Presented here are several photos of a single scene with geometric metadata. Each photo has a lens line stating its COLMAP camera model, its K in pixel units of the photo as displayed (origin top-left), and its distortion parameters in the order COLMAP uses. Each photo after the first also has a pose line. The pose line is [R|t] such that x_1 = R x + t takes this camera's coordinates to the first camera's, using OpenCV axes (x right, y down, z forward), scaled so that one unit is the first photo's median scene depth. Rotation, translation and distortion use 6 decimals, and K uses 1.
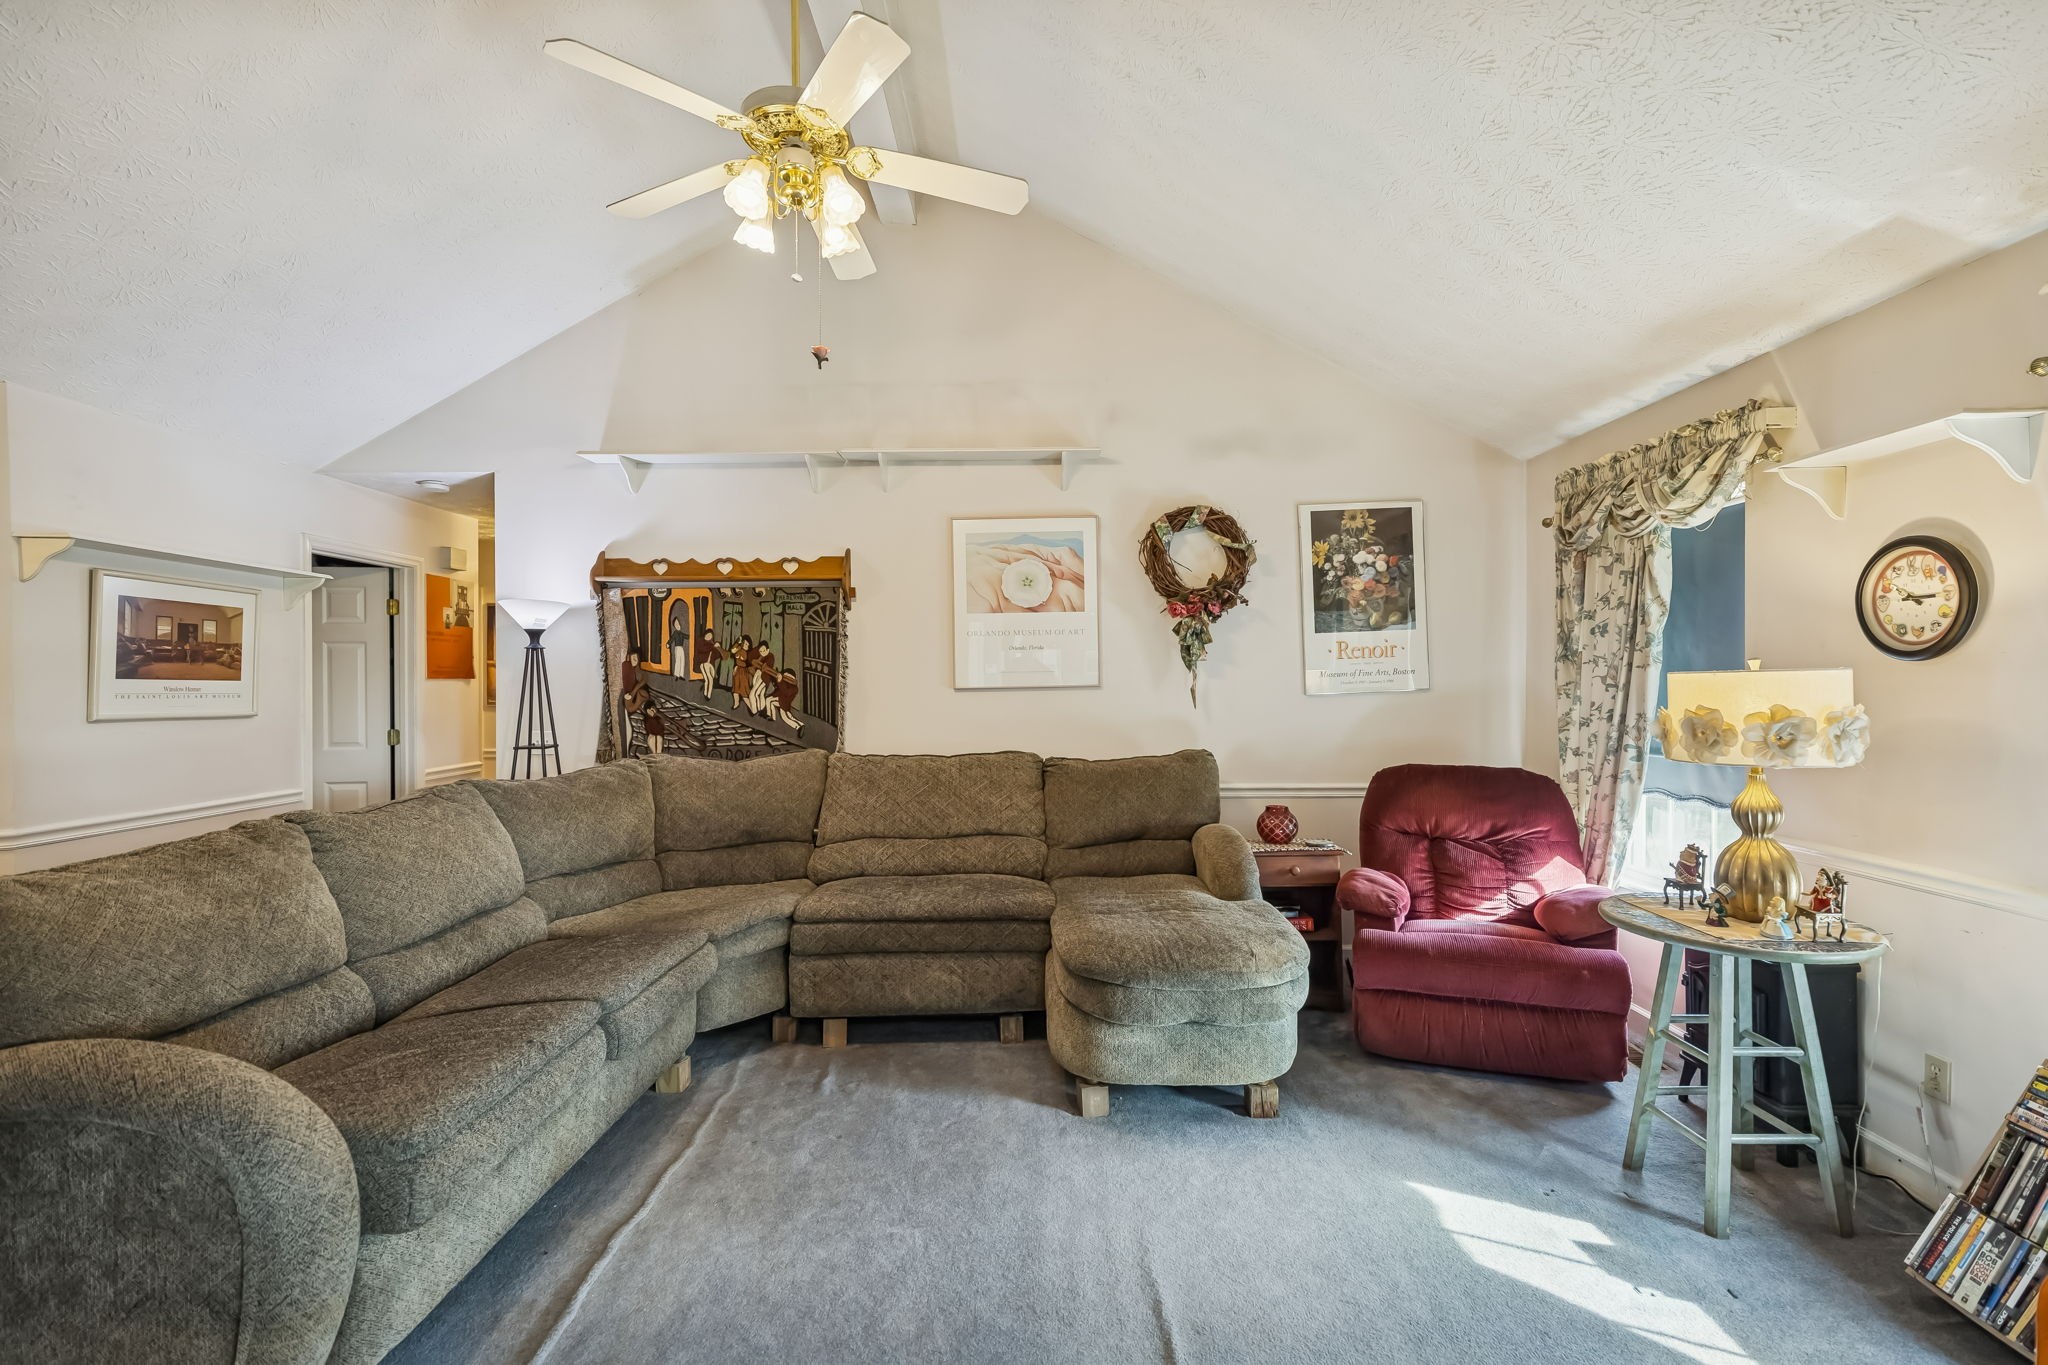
lens RADIAL K [[985.8, 0, 1019.7], [0, 985.8, 676.8], [0, 0, 1]] dist [0.002992, 0.000893]
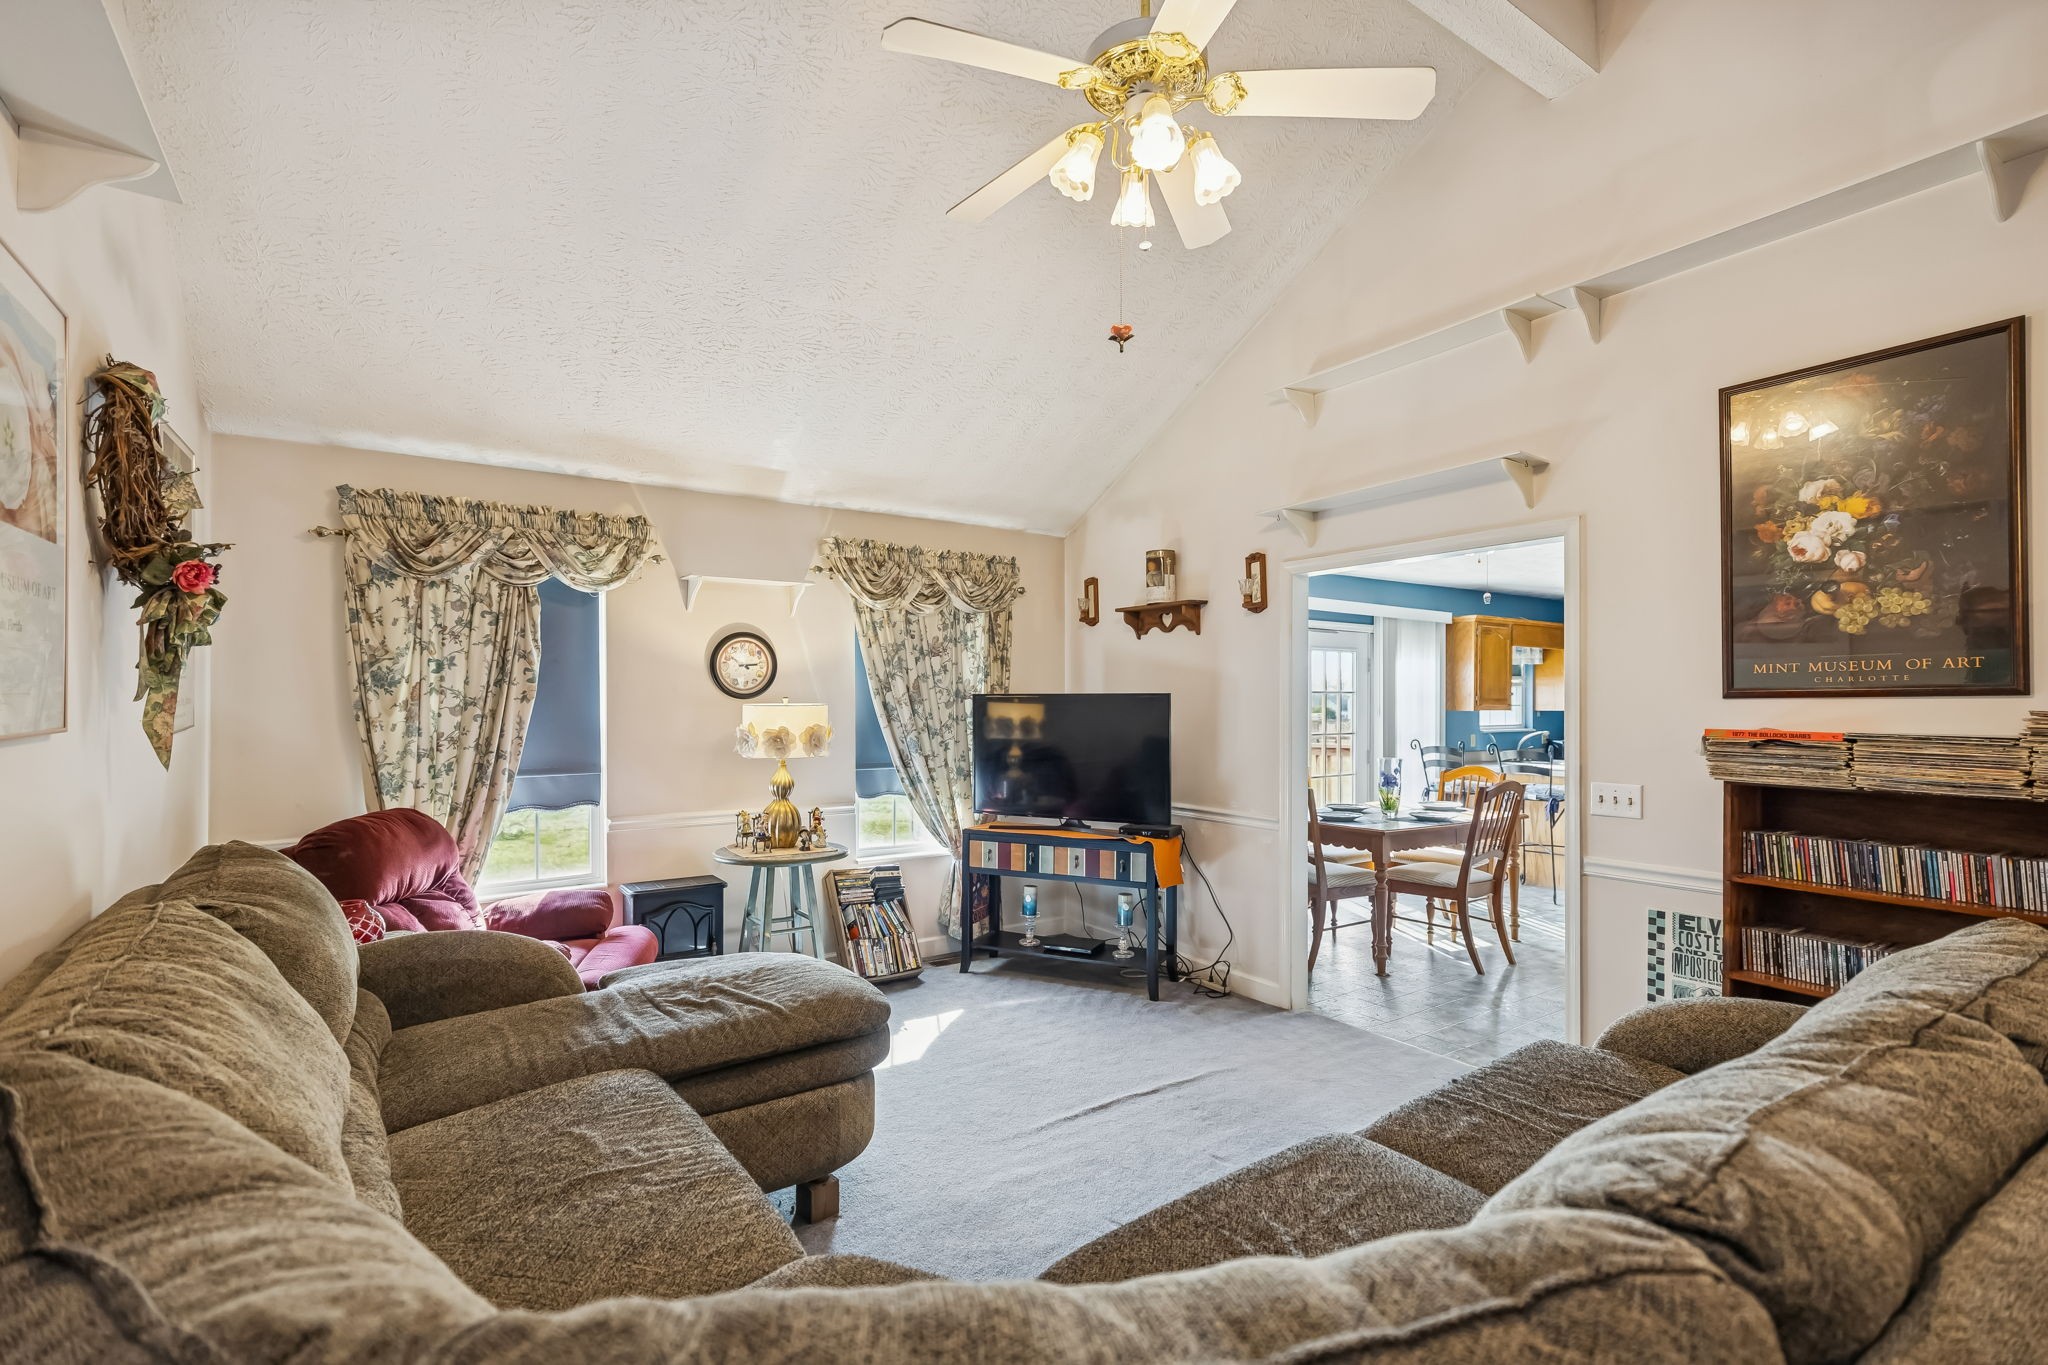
lens RADIAL K [[985.8, 0, 1019.7], [0, 985.8, 676.8], [0, 0, 1]] dist [0.002992, 0.000893]
pose [[-0.581129, 0.032976, 0.813143, -0.720078], [0.003650, 0.999274, -0.037916, 0.011439], [-0.813803, -0.019066, -0.580828, 1.335368]]
